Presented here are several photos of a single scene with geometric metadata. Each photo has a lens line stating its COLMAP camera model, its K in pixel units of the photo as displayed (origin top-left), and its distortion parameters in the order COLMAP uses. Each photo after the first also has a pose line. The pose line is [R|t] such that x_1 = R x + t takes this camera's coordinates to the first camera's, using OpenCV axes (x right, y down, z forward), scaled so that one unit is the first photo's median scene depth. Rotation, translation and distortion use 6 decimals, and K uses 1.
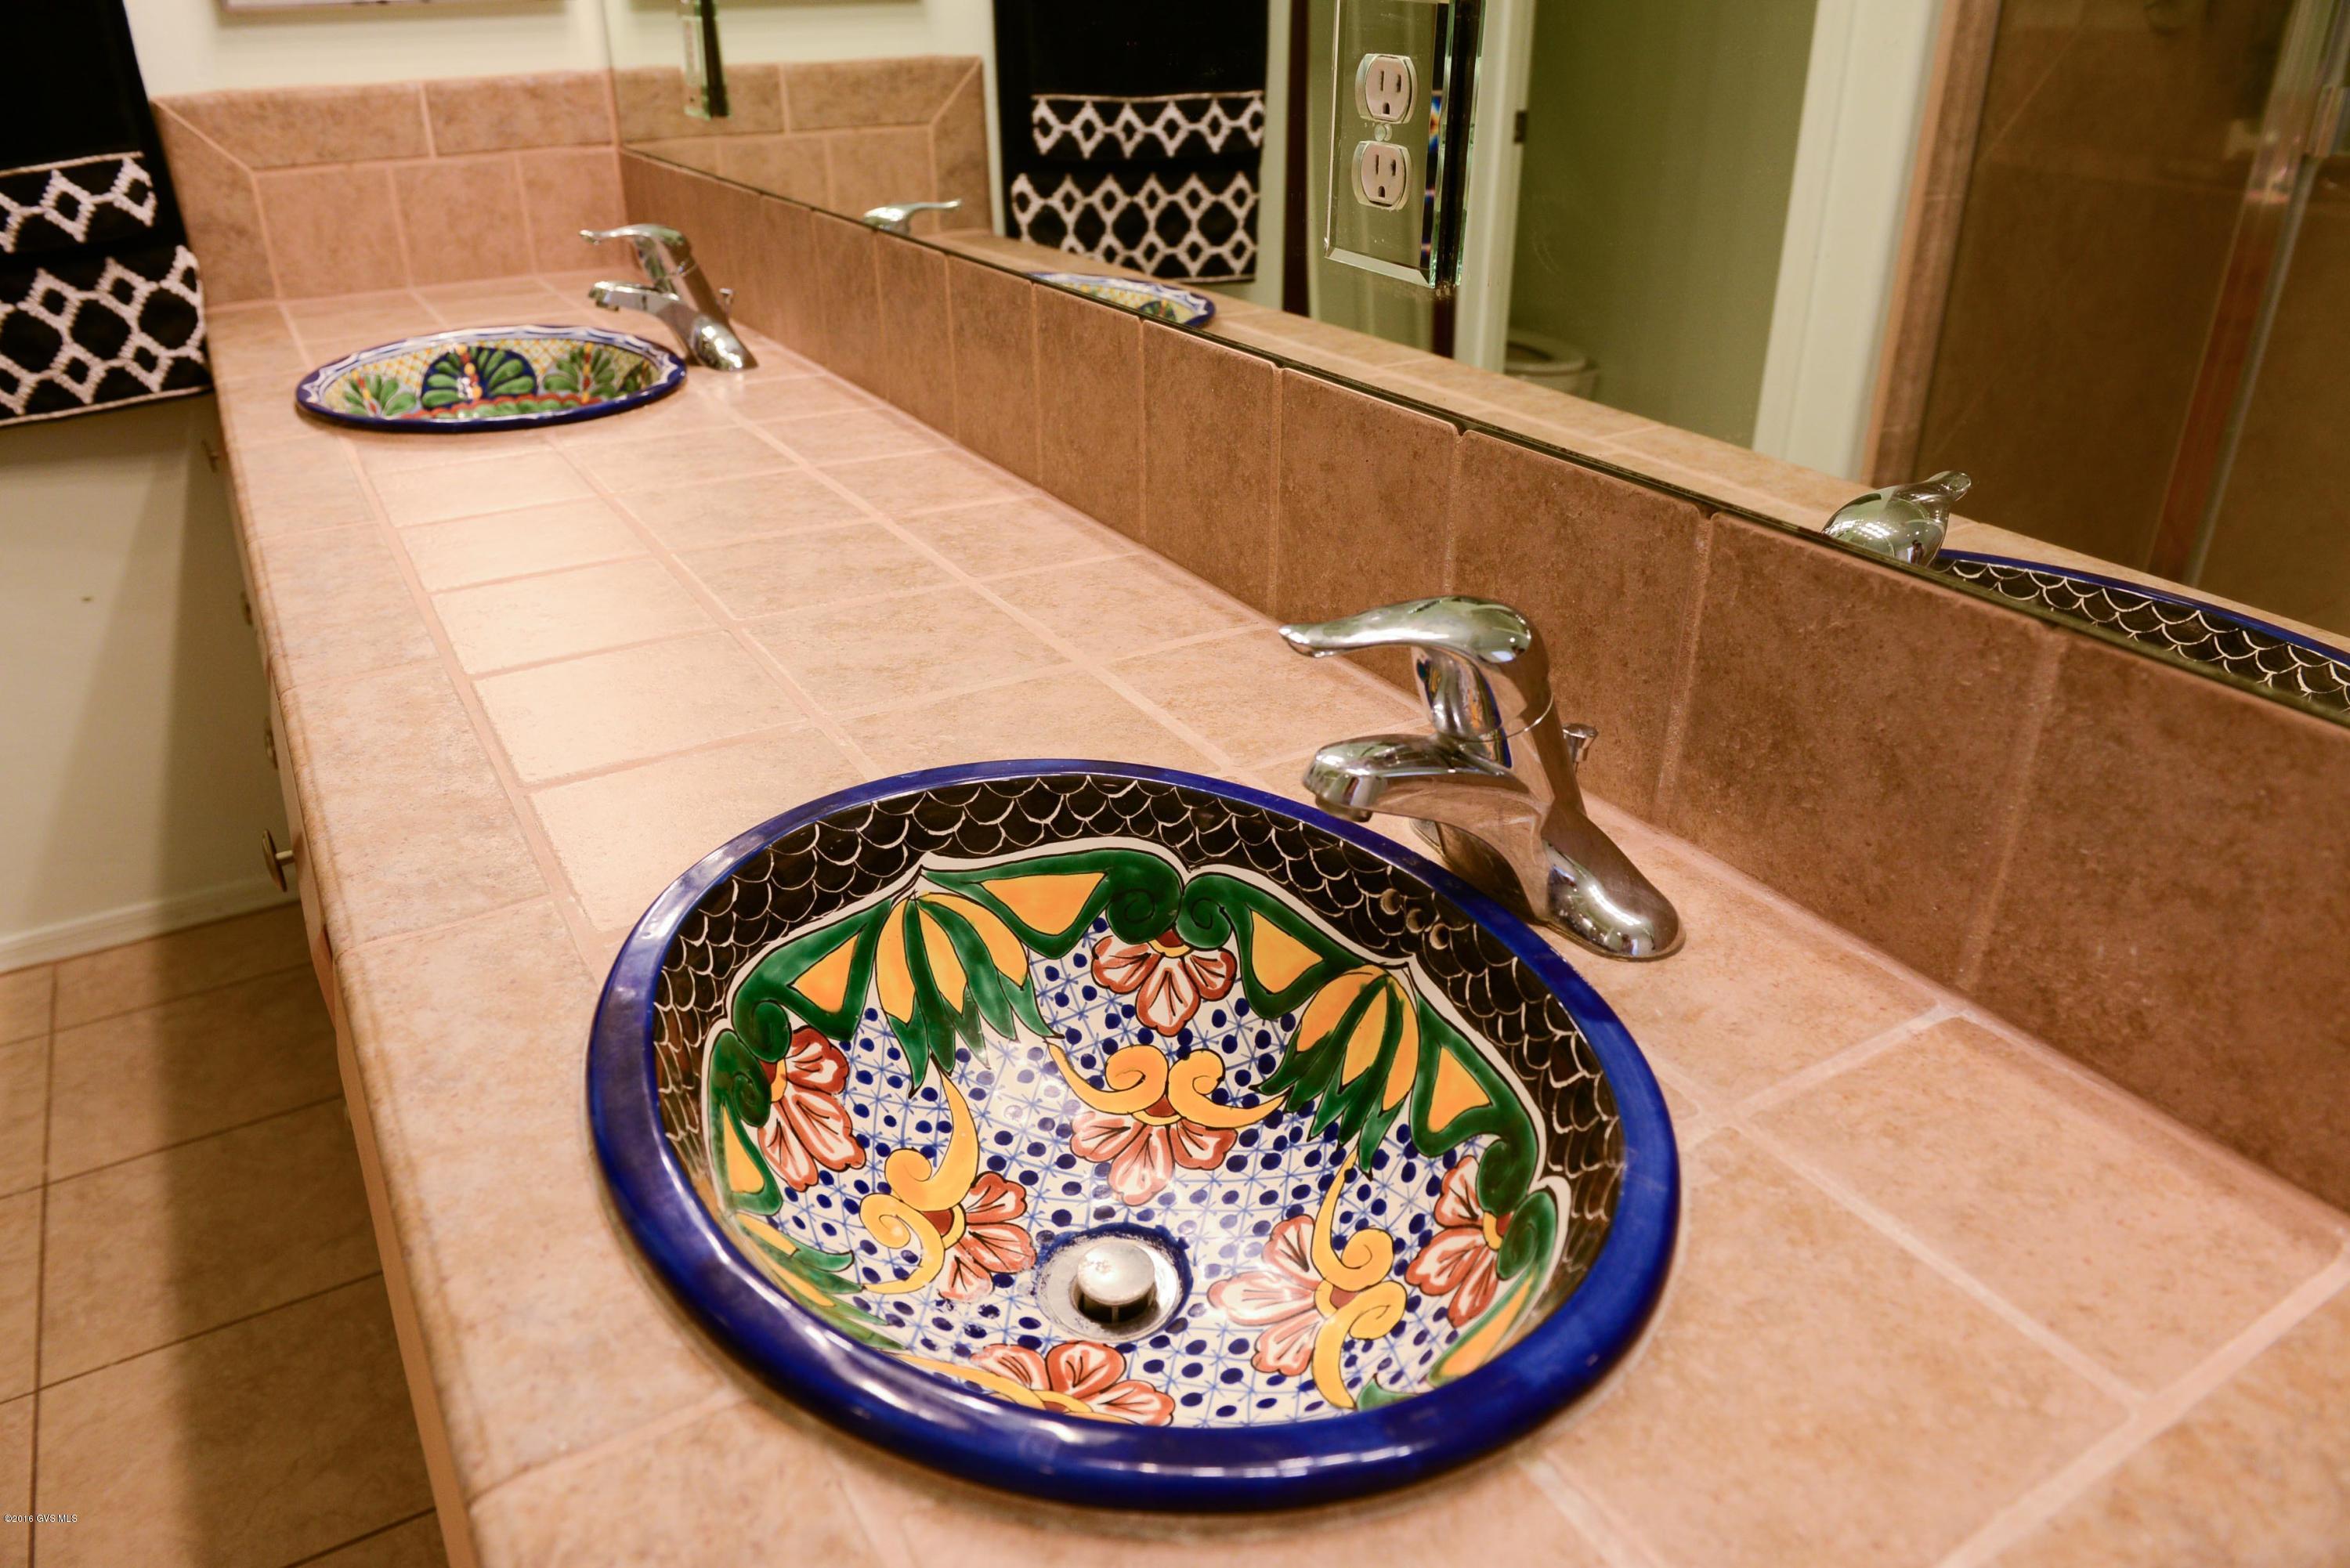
lens RADIAL K [[1590.7, 0, 1168.0], [0, 1590.7, 772.1], [0, 0, 1]] dist [-0.052937, -0.000406]
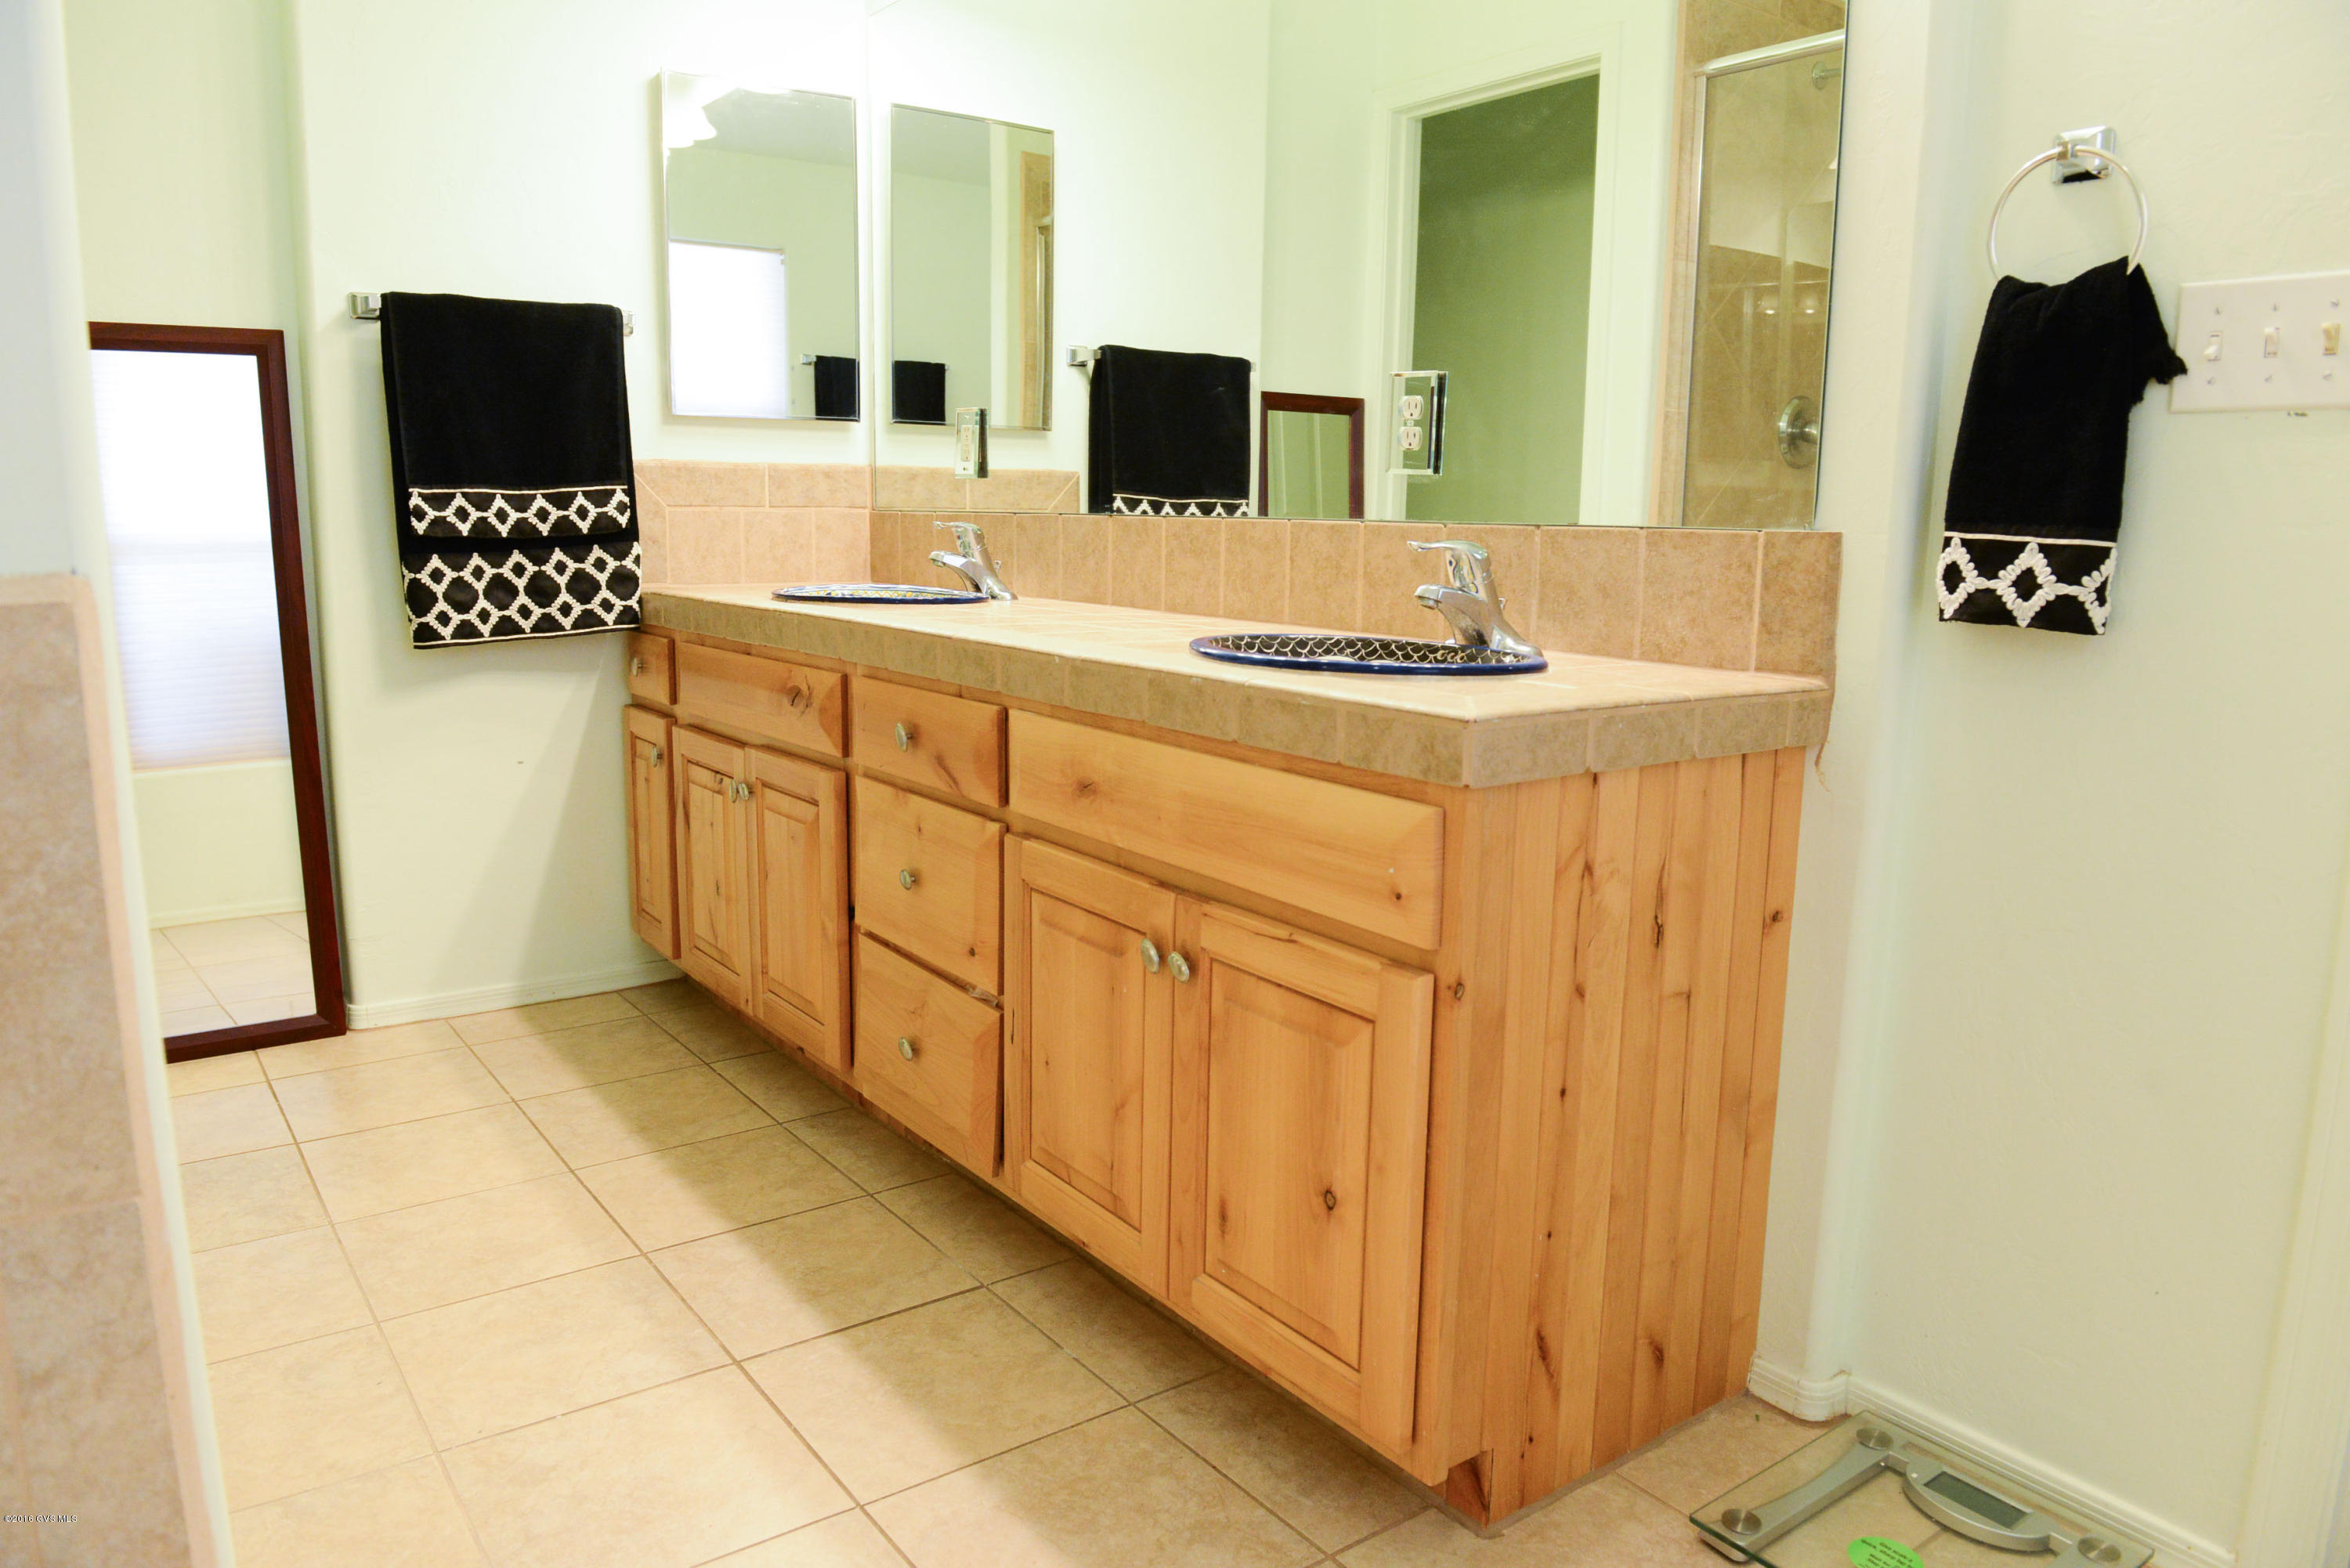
lens RADIAL K [[1590.7, 0, 1176.0], [0, 1590.7, 787.7], [0, 0, 1]] dist [-0.052937, -0.000406]
pose [[0.994920, 0.003538, 0.100607, -0.231828], [0.026052, 0.956289, -0.291260, 0.422743], [-0.097239, 0.292402, 0.951339, -0.594228]]
